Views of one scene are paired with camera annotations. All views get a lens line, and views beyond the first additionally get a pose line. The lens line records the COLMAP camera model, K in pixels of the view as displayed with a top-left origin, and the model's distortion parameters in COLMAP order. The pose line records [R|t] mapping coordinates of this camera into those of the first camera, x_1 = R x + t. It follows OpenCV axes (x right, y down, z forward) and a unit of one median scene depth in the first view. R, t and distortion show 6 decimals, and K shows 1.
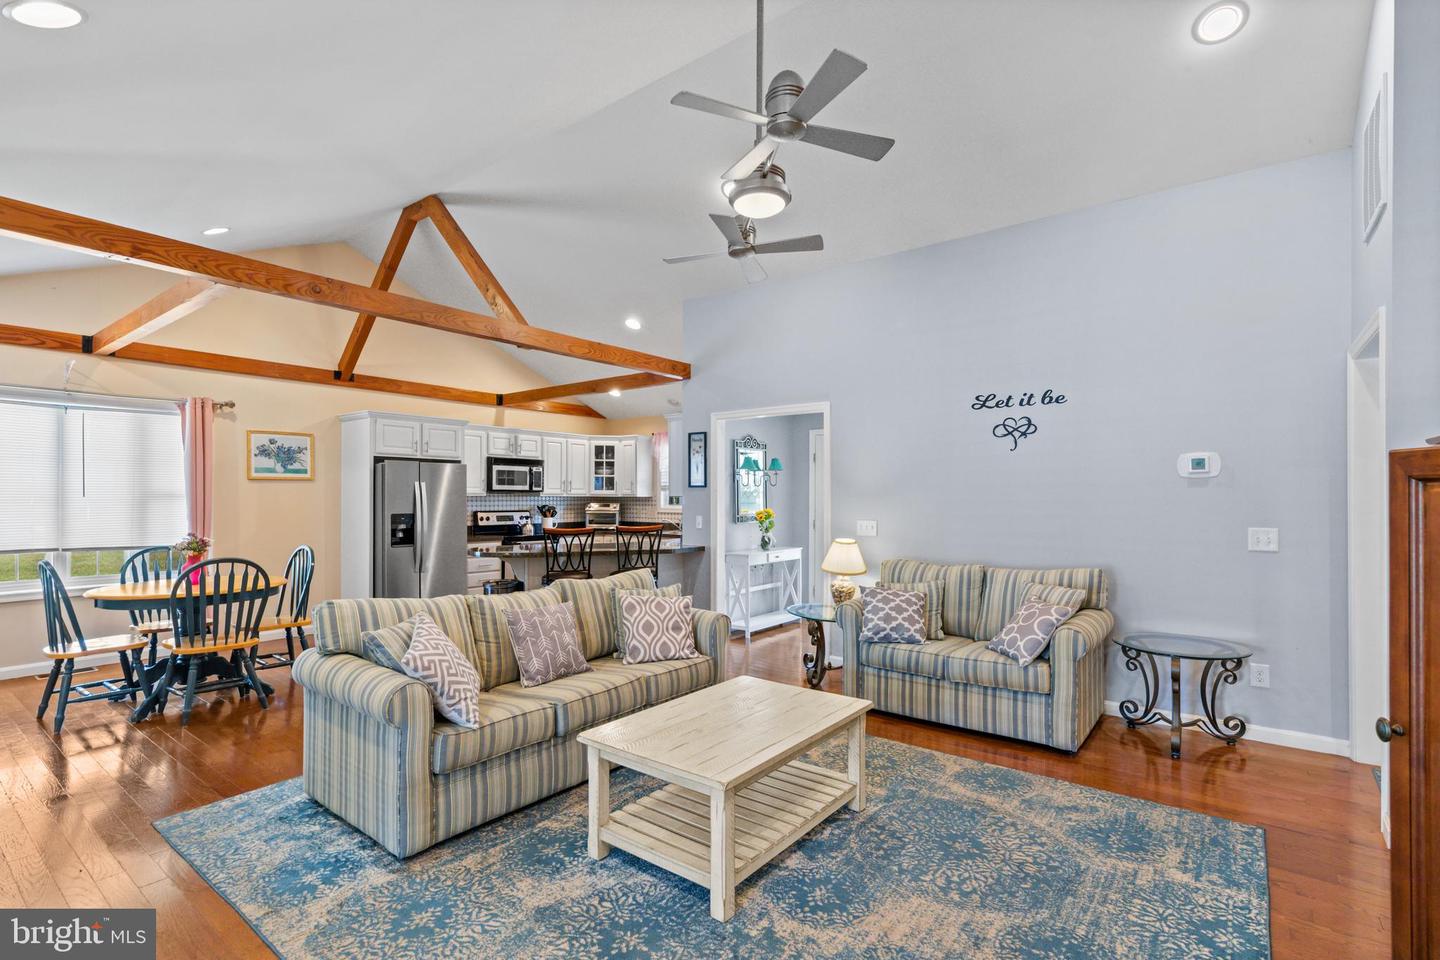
lens RADIAL K [[674.6, 0, 717.1], [0, 674.6, 488.5], [0, 0, 1]] dist [0.003093, -0.000225]
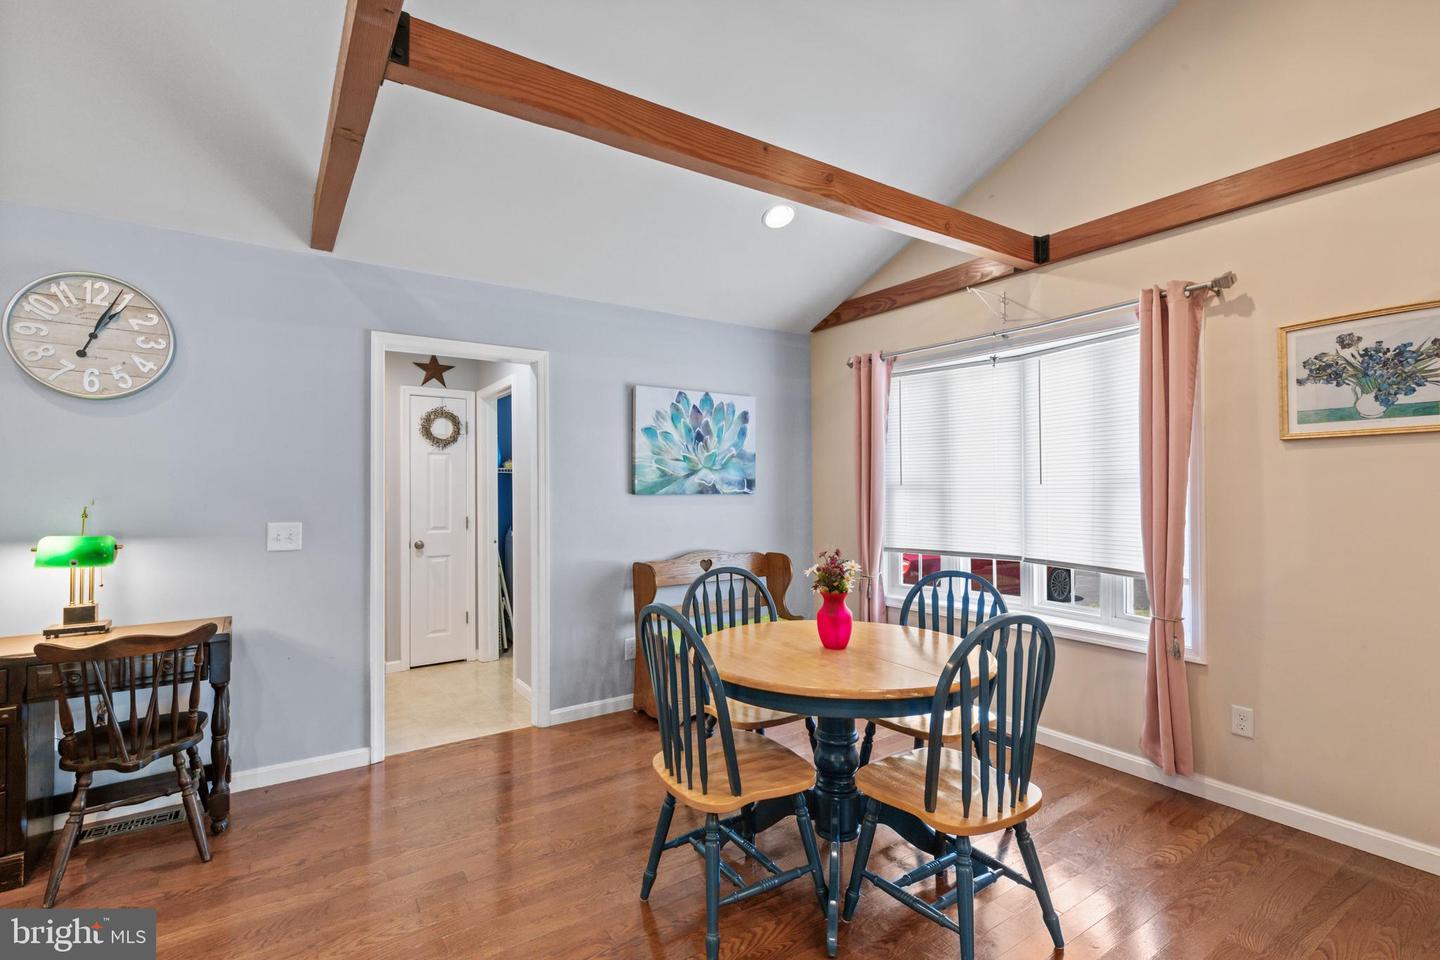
lens RADIAL K [[674.6, 0, 717.0], [0, 674.6, 487.8], [0, 0, 1]] dist [0.003093, -0.000225]
pose [[-0.301473, -0.008475, -0.953437, -0.173693], [0.012908, 0.999833, -0.012969, 0.017349], [0.953387, -0.016217, -0.301313, 0.784601]]
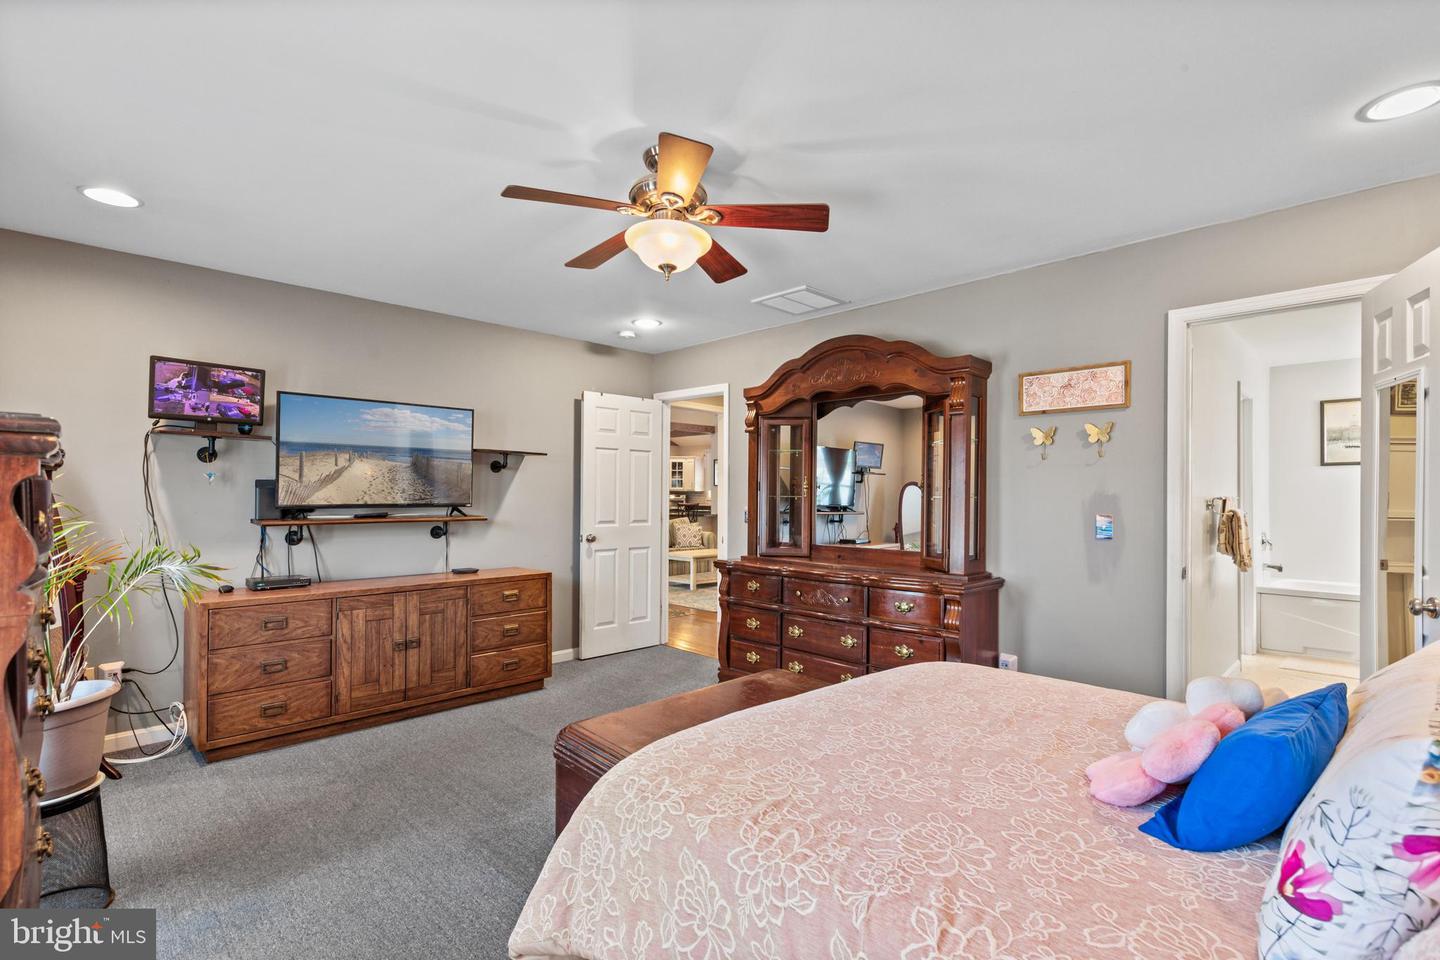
lens RADIAL K [[674.6, 0, 722.3], [0, 674.6, 485.0], [0, 0, 1]] dist [0.003093, -0.000225]
pose [[0.992663, -0.010861, -0.120423, 0.170834], [0.011259, 0.999933, 0.002628, -0.007742], [0.120386, -0.003965, 0.992719, -0.775929]]
